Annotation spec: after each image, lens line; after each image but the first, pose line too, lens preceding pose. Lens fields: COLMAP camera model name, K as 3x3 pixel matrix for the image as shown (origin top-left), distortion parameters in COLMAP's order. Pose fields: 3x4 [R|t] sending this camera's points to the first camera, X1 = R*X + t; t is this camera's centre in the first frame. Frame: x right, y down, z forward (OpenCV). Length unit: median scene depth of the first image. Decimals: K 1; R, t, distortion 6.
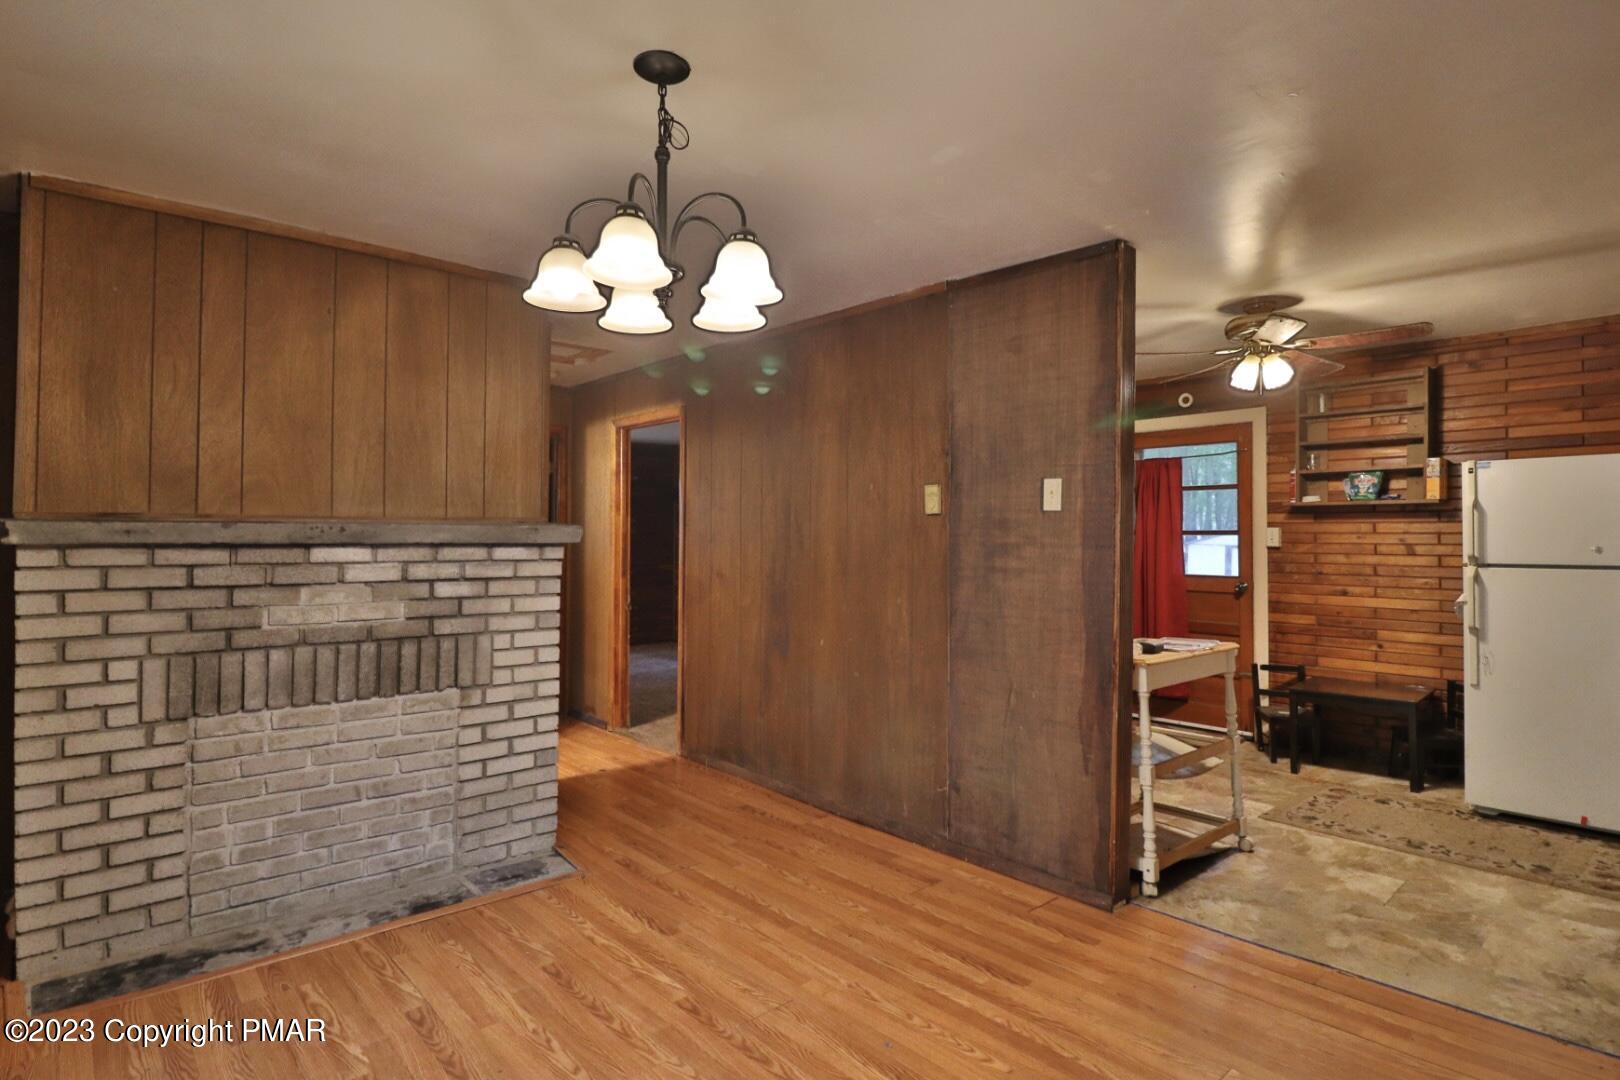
lens RADIAL K [[837.8, 0, 813.6], [0, 837.8, 524.9], [0, 0, 1]] dist [0.000182, -0.014007]
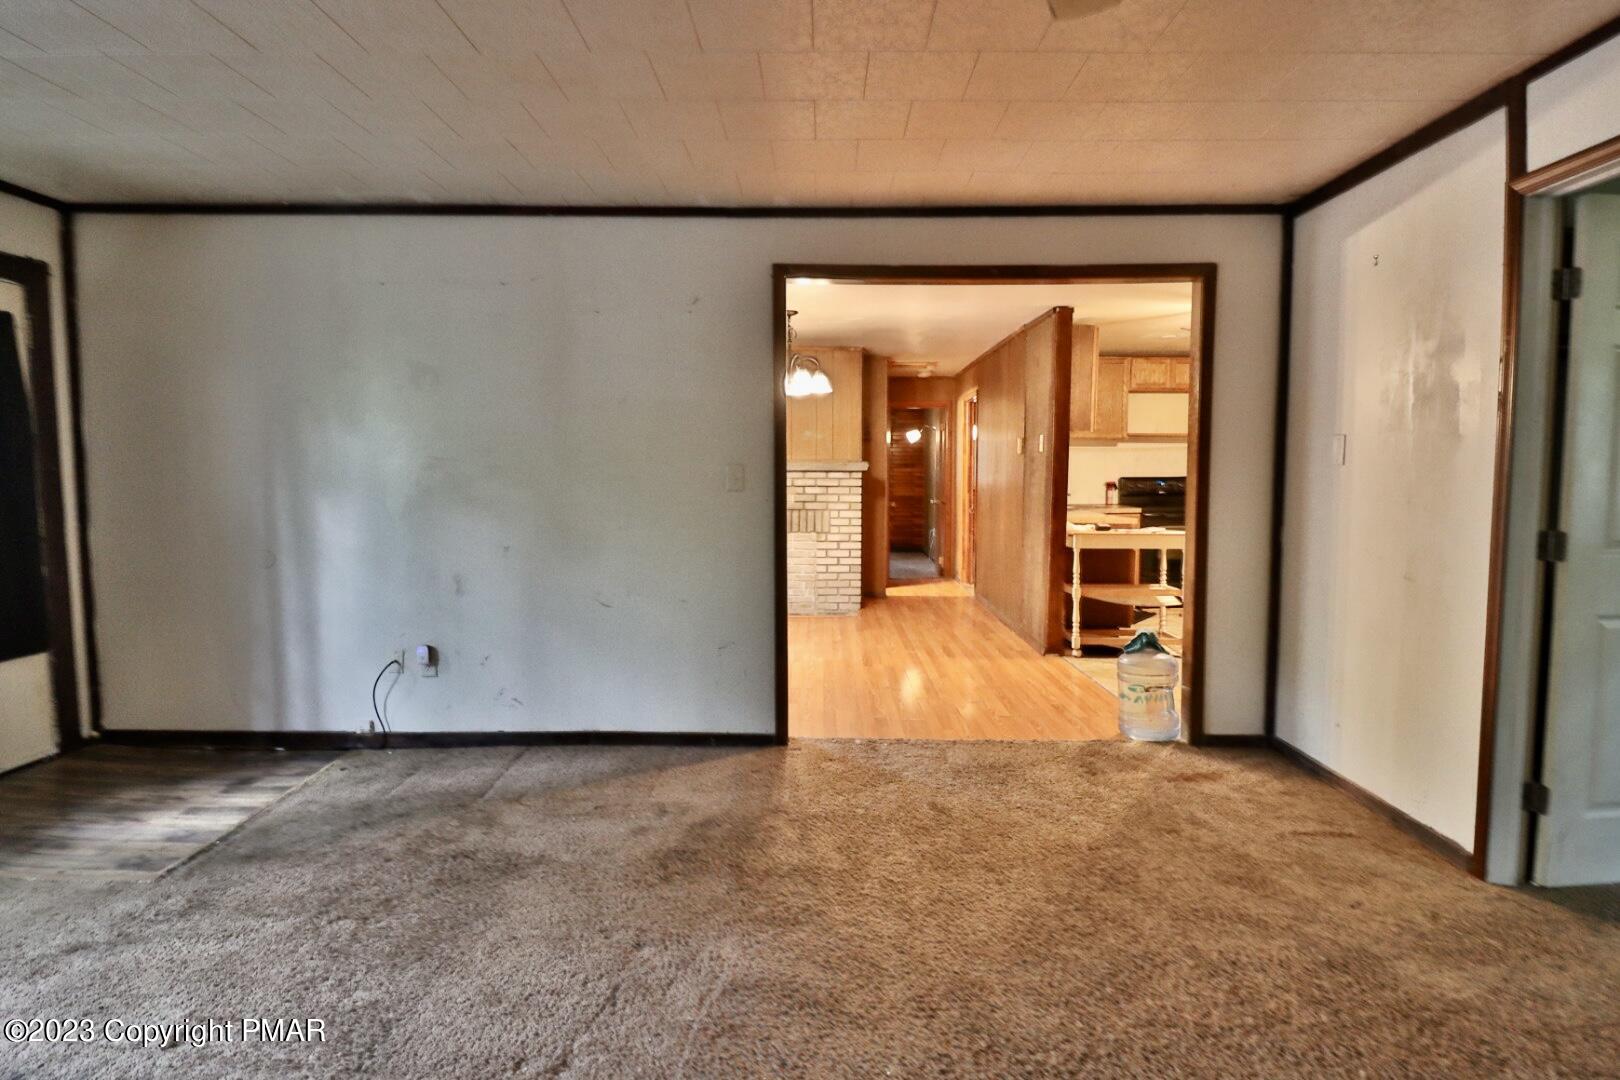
lens RADIAL K [[837.8, 0, 818.5], [0, 837.8, 526.7], [0, 0, 1]] dist [0.000182, -0.014007]
pose [[0.733838, 0.040109, -0.678140, 1.248792], [0.013457, 0.997201, 0.073542, 0.006438], [0.679192, -0.063094, 0.731244, -0.755782]]
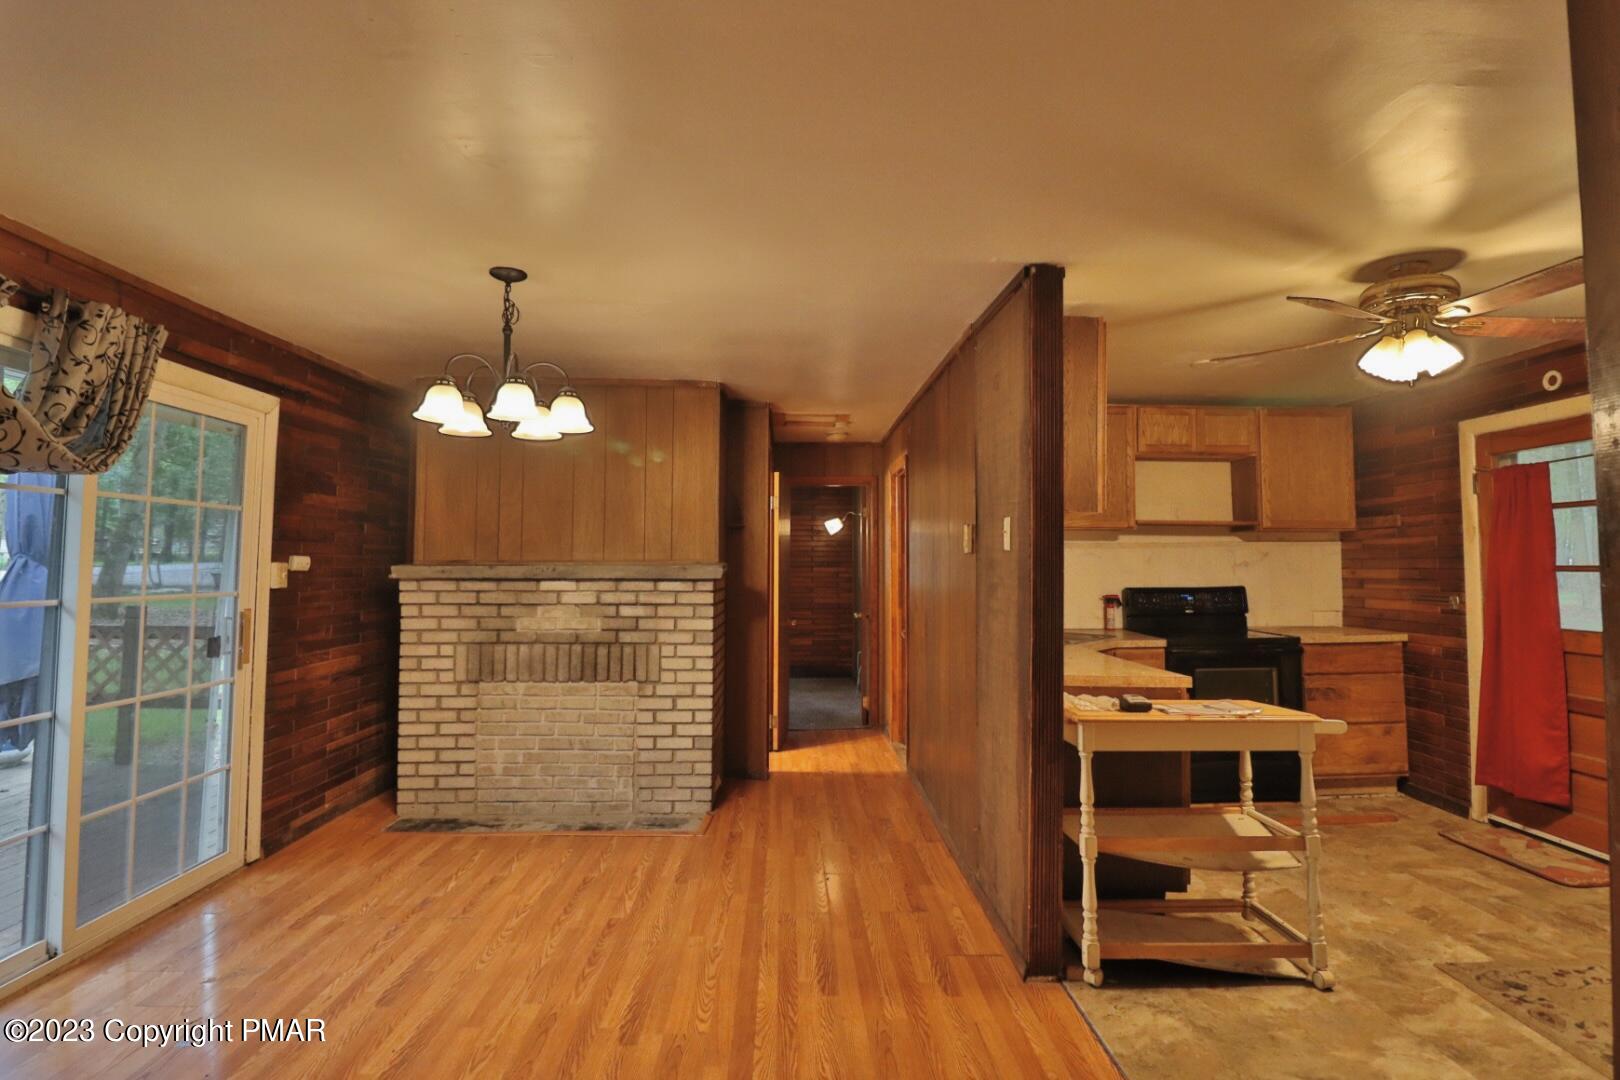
lens RADIAL K [[837.8, 0, 817.6], [0, 837.8, 523.1], [0, 0, 1]] dist [0.000182, -0.014007]
pose [[0.763886, -0.033639, -0.644473, 0.771770], [0.009911, 0.999134, -0.040403, -0.012162], [0.645275, 0.024476, 0.763558, 0.122874]]
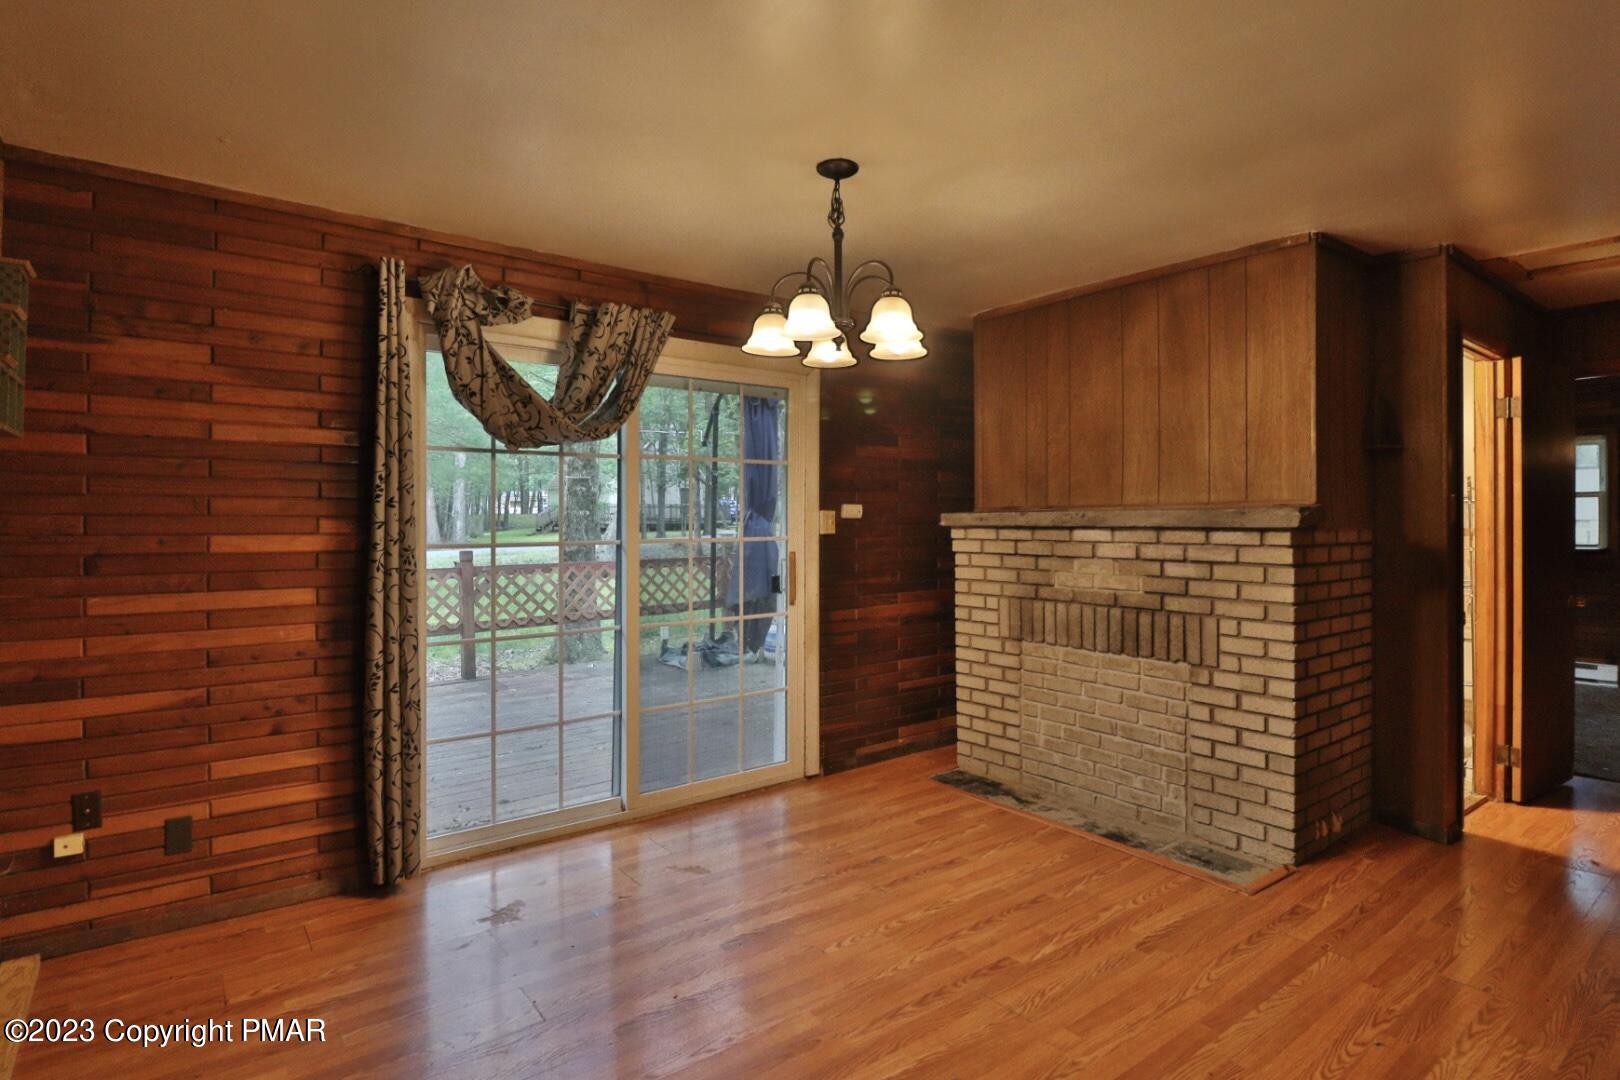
lens RADIAL K [[837.8, 0, 812.3], [0, 837.8, 521.3], [0, 0, 1]] dist [0.000182, -0.014007]
pose [[-0.082042, 0.000043, -0.996629, 0.714790], [0.019115, 0.999816, -0.001530, 0.007826], [0.996446, -0.019176, -0.082028, 0.657534]]
